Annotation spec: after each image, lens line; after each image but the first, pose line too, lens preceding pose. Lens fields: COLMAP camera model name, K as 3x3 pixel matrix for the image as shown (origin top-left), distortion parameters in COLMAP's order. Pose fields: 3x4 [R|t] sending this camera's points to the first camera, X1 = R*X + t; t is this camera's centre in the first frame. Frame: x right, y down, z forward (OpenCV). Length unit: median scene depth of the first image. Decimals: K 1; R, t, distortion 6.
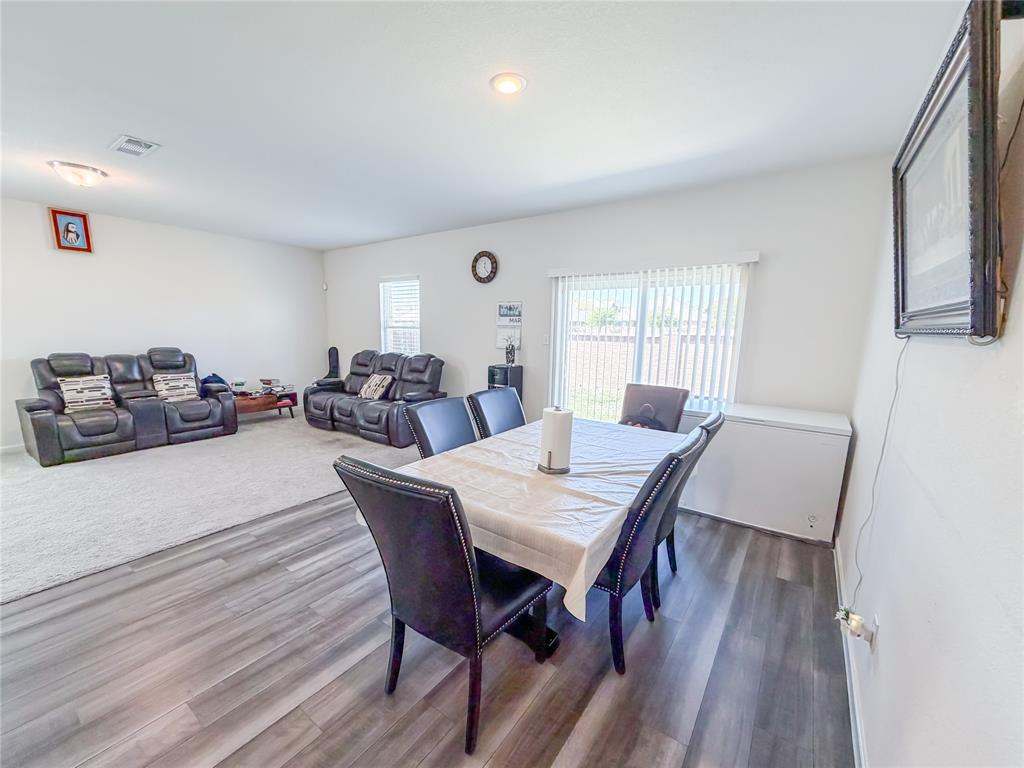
lens RADIAL K [[417.5, 0, 494.3], [0, 417.5, 404.4], [0, 0, 1]] dist [-0.001162, 0.000410]
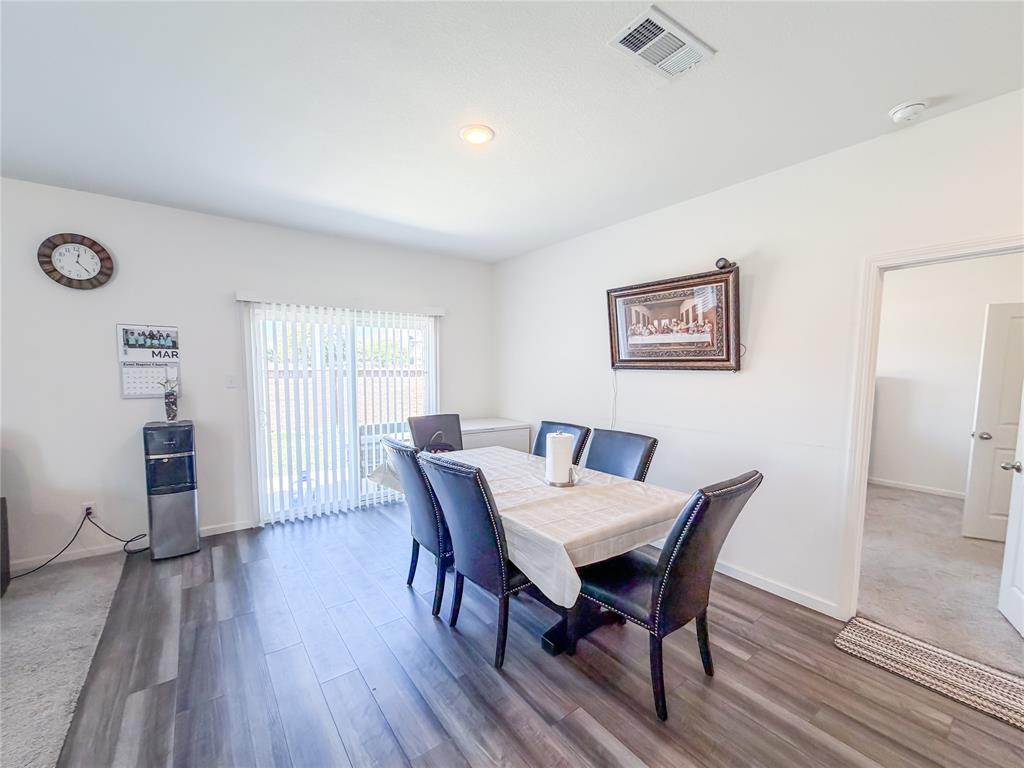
lens RADIAL K [[417.5, 0, 494.3], [0, 417.5, 404.4], [0, 0, 1]] dist [-0.001162, 0.000410]
pose [[0.300401, -0.097845, 0.948781, -0.419818], [0.169777, 0.984325, 0.047756, -0.065360], [-0.938581, 0.146735, 0.312304, 0.311795]]
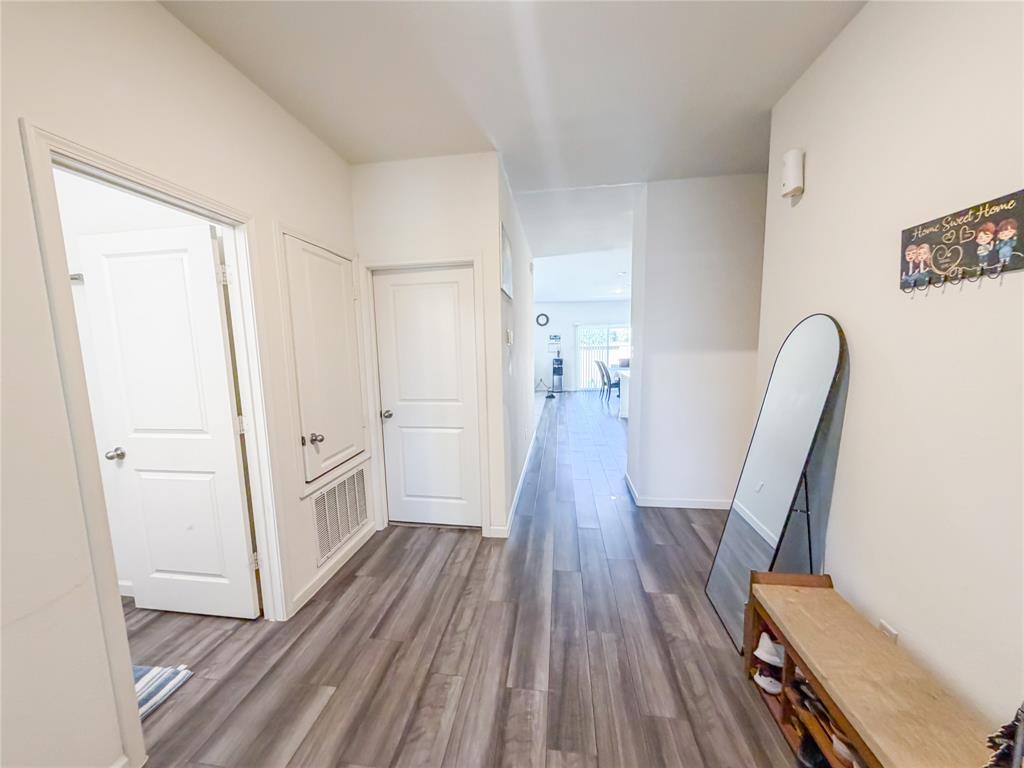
lens RADIAL K [[417.5, 0, 494.3], [0, 417.5, 404.4], [0, 0, 1]] dist [-0.001162, 0.000410]
pose [[0.885530, -0.100041, 0.453682, -1.458806], [0.120195, 0.992626, -0.015721, 0.173238], [-0.448764, 0.068452, 0.891025, -1.047138]]
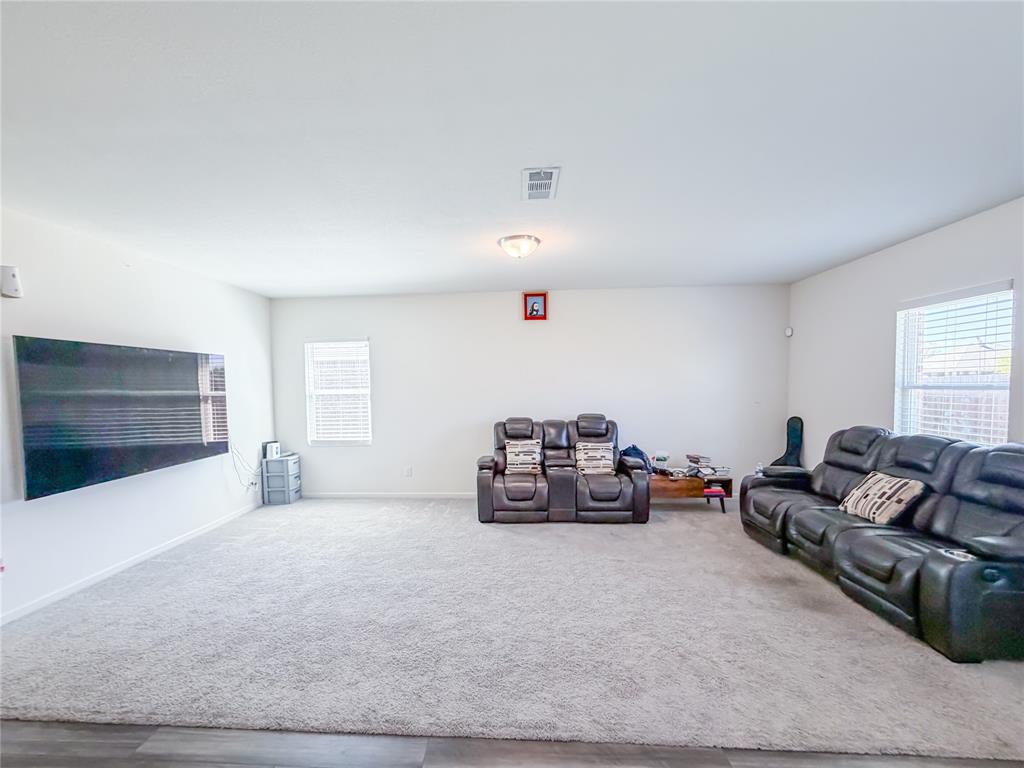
lens RADIAL K [[417.5, 0, 494.3], [0, 417.5, 404.4], [0, 0, 1]] dist [-0.001162, 0.000410]
pose [[0.547497, 0.013592, -0.836697, -0.121656], [-0.129165, 0.989258, -0.068449, -0.067247], [0.826779, 0.145548, 0.543371, 0.312139]]
